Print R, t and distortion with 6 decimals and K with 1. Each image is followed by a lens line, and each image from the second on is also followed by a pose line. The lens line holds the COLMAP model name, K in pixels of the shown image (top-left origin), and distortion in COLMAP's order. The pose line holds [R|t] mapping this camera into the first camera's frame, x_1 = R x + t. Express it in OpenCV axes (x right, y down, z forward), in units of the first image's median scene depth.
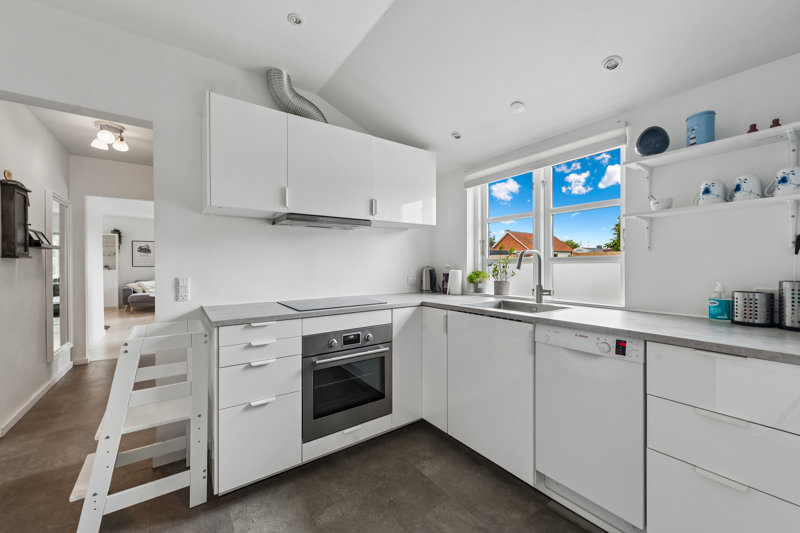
lens RADIAL K [[317.2, 0, 403.0], [0, 317.2, 265.0], [0, 0, 1]] dist [0.006785, -0.000710]
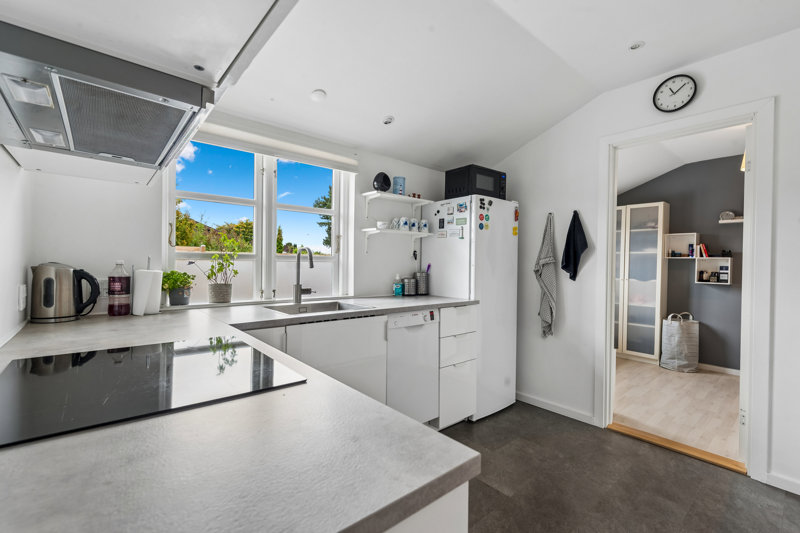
lens RADIAL K [[353.8, 0, 400.7], [0, 353.8, 267.4], [0, 0, 1]] dist [0.002486, 0.000325]
pose [[-0.077244, -0.003289, 0.997007, -0.681089], [-0.008930, 0.999957, 0.002607, 0.007183], [-0.996972, -0.008702, -0.077270, 0.807417]]
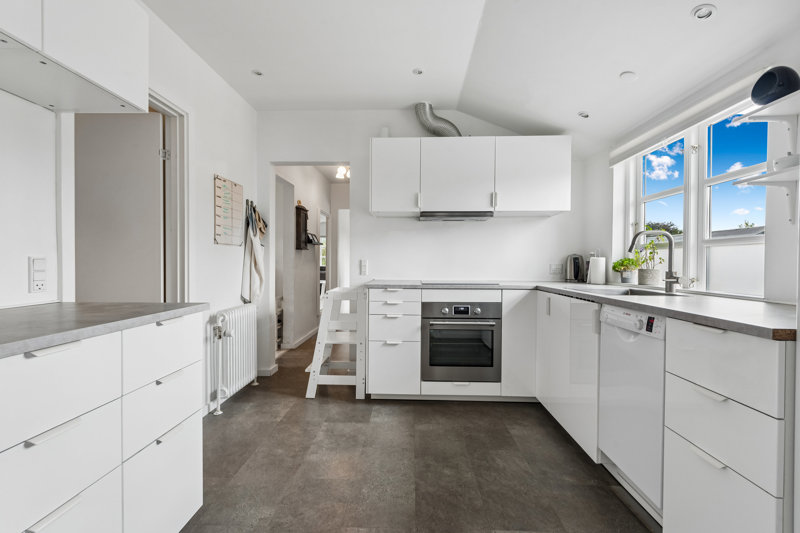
lens RADIAL K [[353.8, 0, 398.7], [0, 353.8, 263.9], [0, 0, 1]] dist [0.002486, 0.000325]
pose [[0.782237, 0.010506, -0.622893, 0.470035], [-0.009291, 0.999943, 0.005199, 0.046343], [0.622912, 0.001720, 0.782290, -0.210407]]
